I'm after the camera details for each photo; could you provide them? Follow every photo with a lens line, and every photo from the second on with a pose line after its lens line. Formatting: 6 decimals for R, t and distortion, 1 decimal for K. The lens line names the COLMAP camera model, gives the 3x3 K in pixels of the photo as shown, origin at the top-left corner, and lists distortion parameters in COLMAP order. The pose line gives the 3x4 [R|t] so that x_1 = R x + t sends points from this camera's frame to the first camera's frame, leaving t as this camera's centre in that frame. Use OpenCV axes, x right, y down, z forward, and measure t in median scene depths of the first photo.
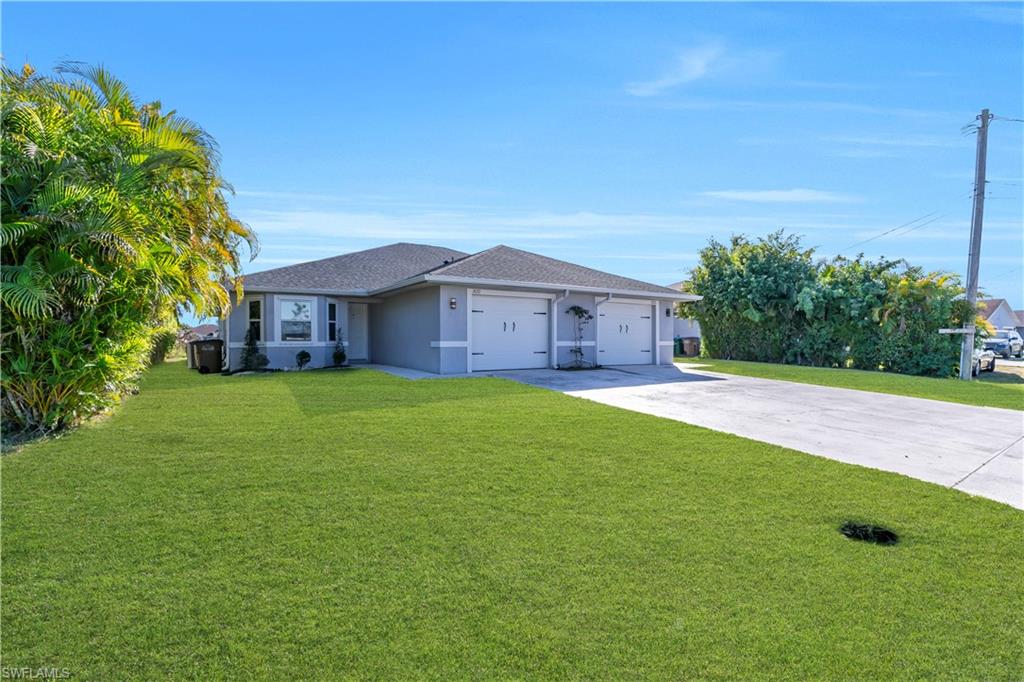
lens RADIAL K [[480.7, 0, 512.0], [0, 480.7, 341.0], [0, 0, 1]] dist [-0.000113, -0.000144]
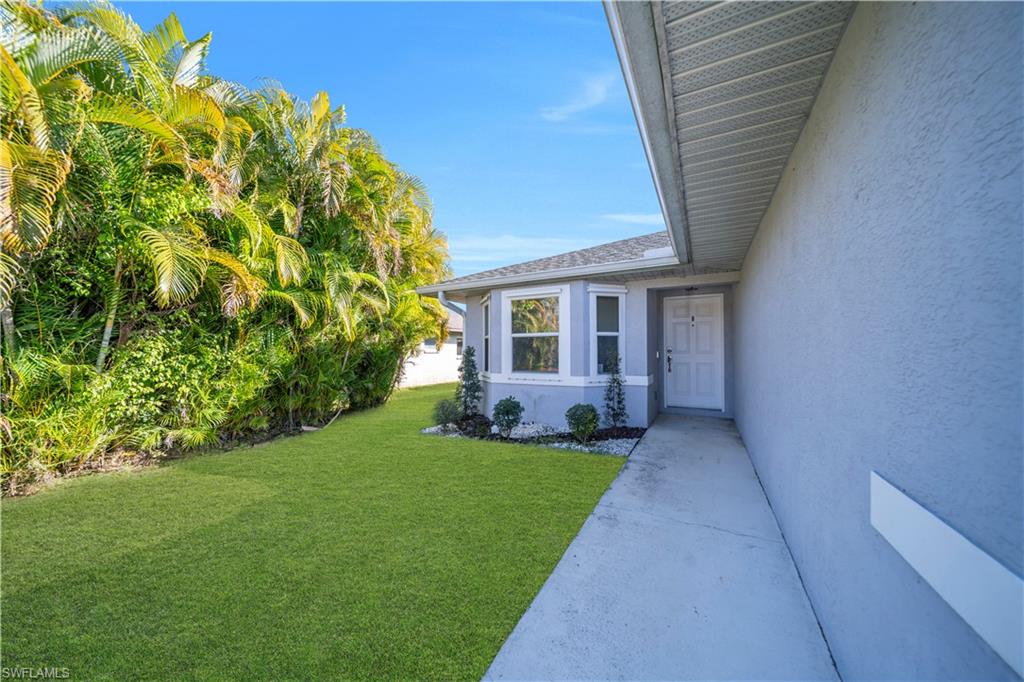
lens RADIAL K [[354.2, 0, 510.0], [0, 354.2, 345.6], [0, 0, 1]] dist [-0.000542, -0.000130]
pose [[0.478822, -0.014369, -0.877794, -0.118676], [-0.000062, 0.999865, -0.016401, -0.023693], [0.877912, 0.007908, 0.478757, 0.778472]]
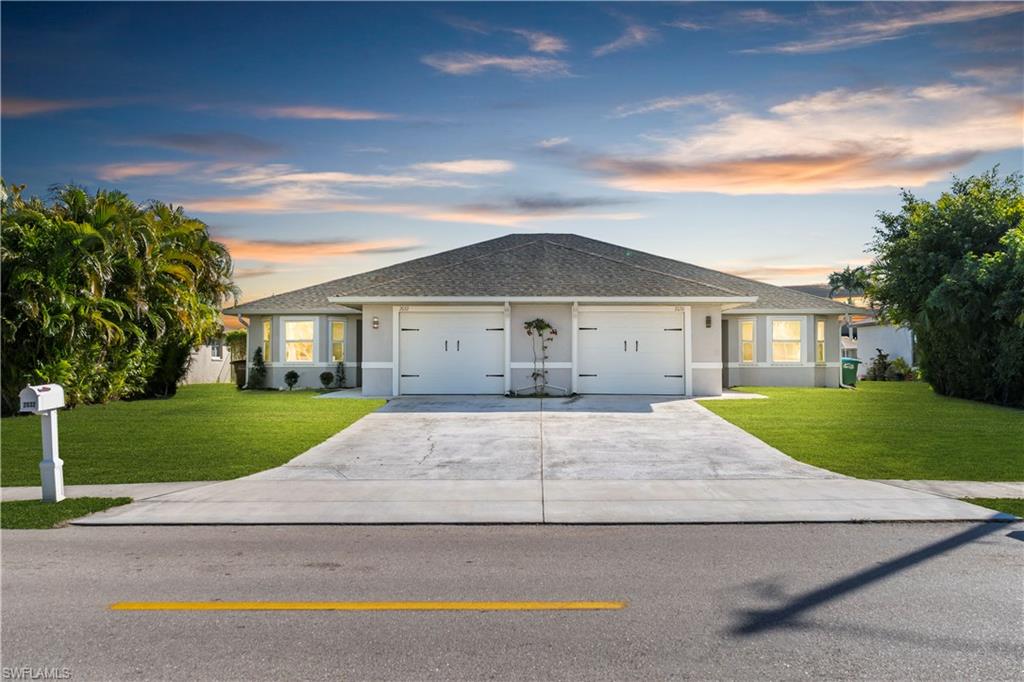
lens RADIAL K [[857.4, 0, 512.0], [0, 857.4, 341.0], [0, 0, 1]] dist [-0.000046, 0.001823]
pose [[0.826768, -0.012013, -0.562415, 0.908682], [-0.001266, 0.999730, -0.023216, -0.001843], [0.562542, 0.019906, 0.826529, -0.224520]]
